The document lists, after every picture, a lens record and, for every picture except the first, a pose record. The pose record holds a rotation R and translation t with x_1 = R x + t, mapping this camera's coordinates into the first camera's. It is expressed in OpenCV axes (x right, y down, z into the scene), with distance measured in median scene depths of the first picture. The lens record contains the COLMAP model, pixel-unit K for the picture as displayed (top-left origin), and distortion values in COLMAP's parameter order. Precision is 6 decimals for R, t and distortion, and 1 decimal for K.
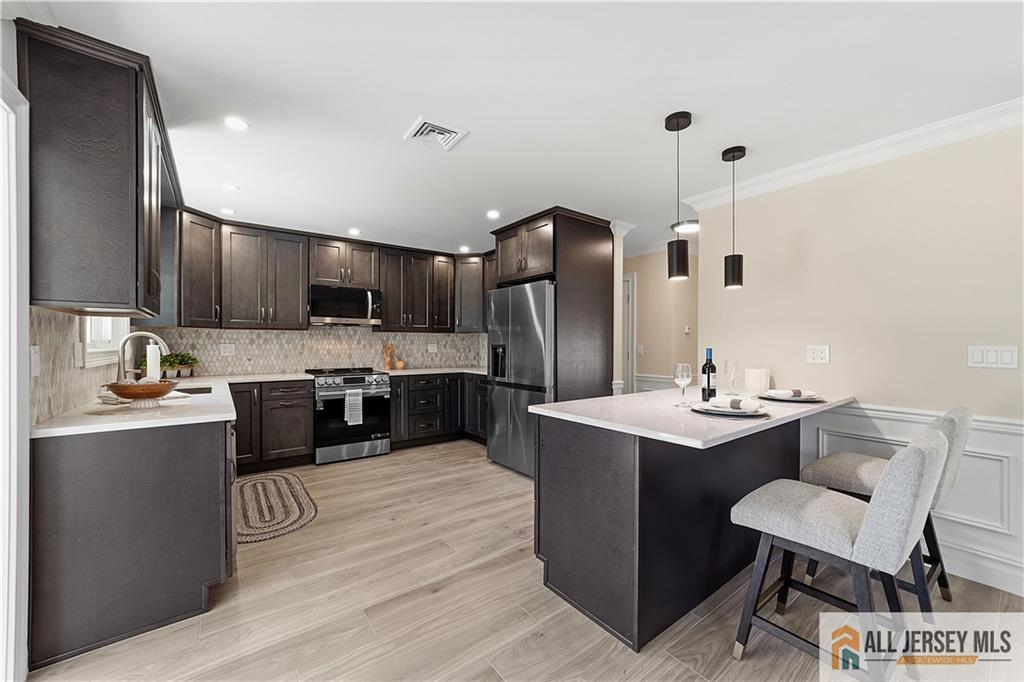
lens RADIAL K [[397.1, 0, 514.2], [0, 397.1, 344.0], [0, 0, 1]] dist [0.000897, 0.000273]
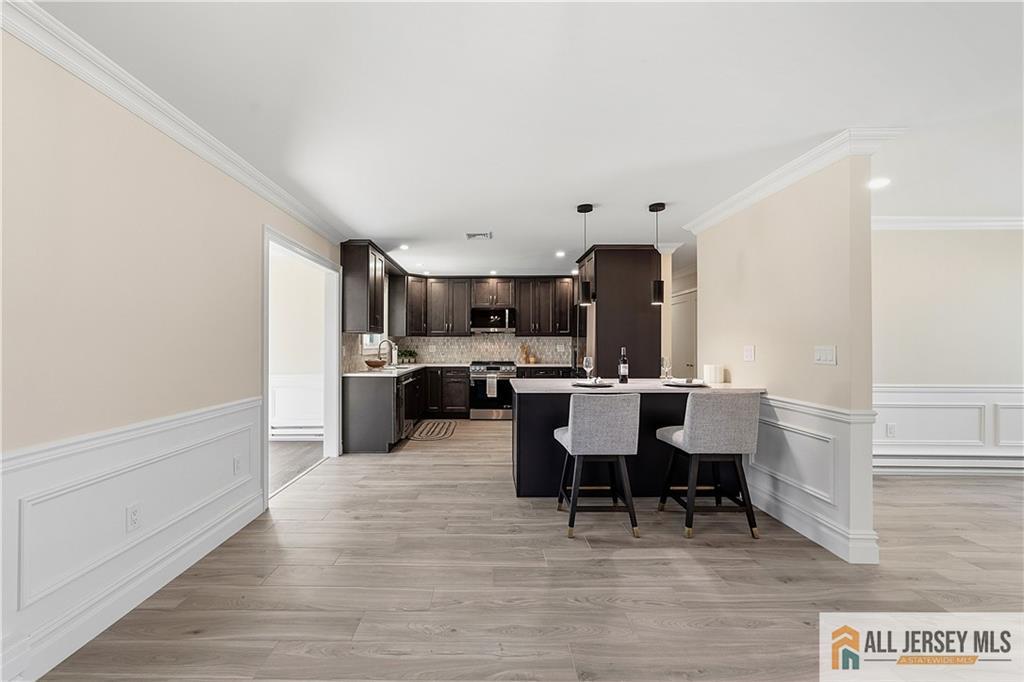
lens RADIAL K [[410.6, 0, 482.8], [0, 410.6, 342.0], [0, 0, 1]] dist [-0.001382, -0.000059]
pose [[0.791198, -0.005048, -0.611539, 0.558813], [0.000476, 0.999971, -0.007638, 0.000432], [0.611560, 0.005752, 0.791177, -0.294949]]
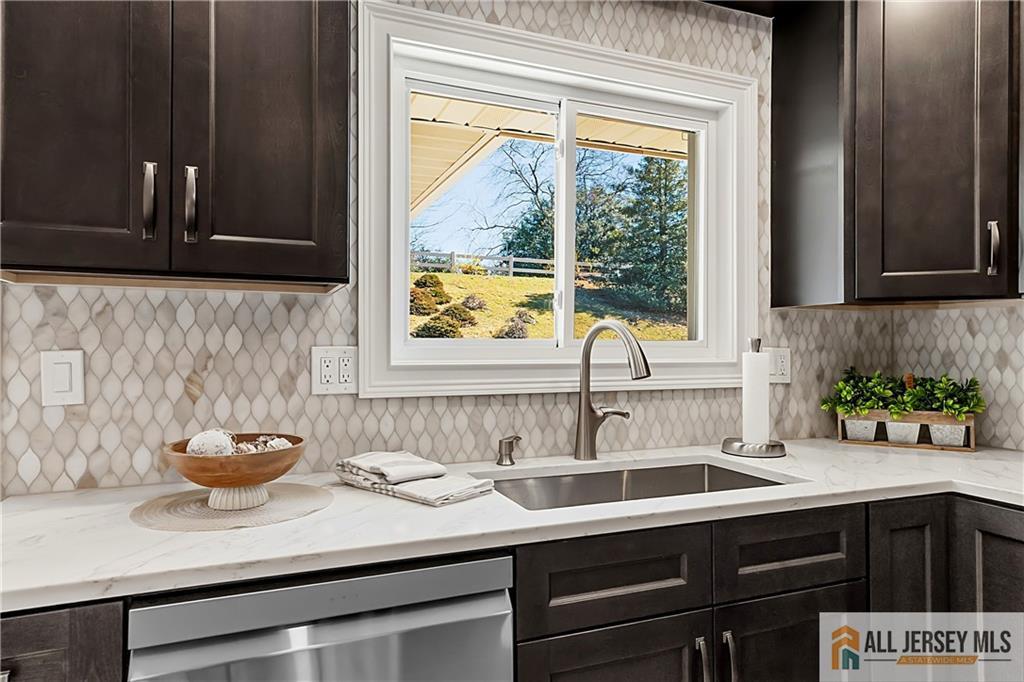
lens RADIAL K [[632.6, 0, 512.0], [0, 632.6, 341.0], [0, 0, 1]] dist [0.004349, 0.001375]
pose [[-0.259460, -0.008276, -0.965718, -0.179865], [-0.002684, 0.999966, -0.007849, -0.002793], [0.965750, 0.000556, -0.259474, 0.708913]]
